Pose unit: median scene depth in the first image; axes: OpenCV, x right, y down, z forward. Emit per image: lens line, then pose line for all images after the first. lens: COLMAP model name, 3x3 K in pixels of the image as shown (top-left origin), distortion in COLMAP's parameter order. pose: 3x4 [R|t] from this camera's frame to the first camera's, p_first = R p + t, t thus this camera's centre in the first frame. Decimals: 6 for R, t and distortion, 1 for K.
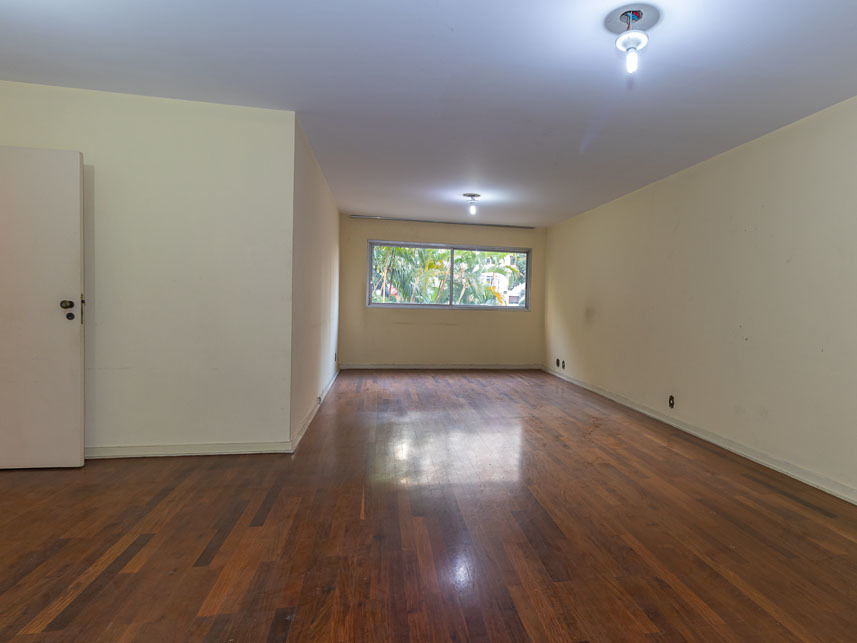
lens RADIAL K [[377.4, 0, 428.5], [0, 377.4, 321.5], [0, 0, 1]] dist [0.002644, 0.000950]
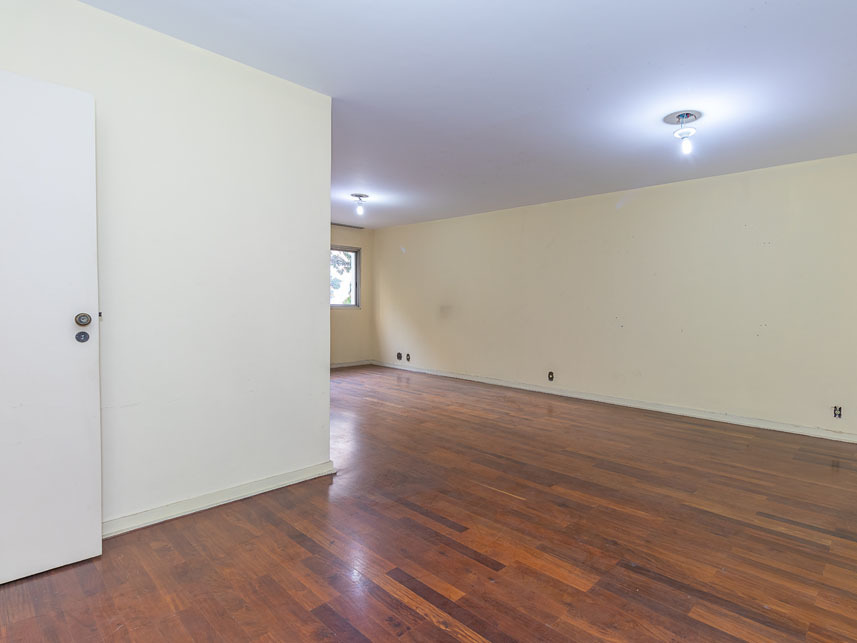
lens RADIAL K [[377.4, 0, 428.5], [0, 377.4, 321.5], [0, 0, 1]] dist [0.002644, 0.000950]
pose [[0.872979, -0.039444, 0.486160, -0.714345], [0.036207, 0.999215, 0.016054, -0.028953], [-0.486412, 0.003587, 0.873722, 0.110853]]
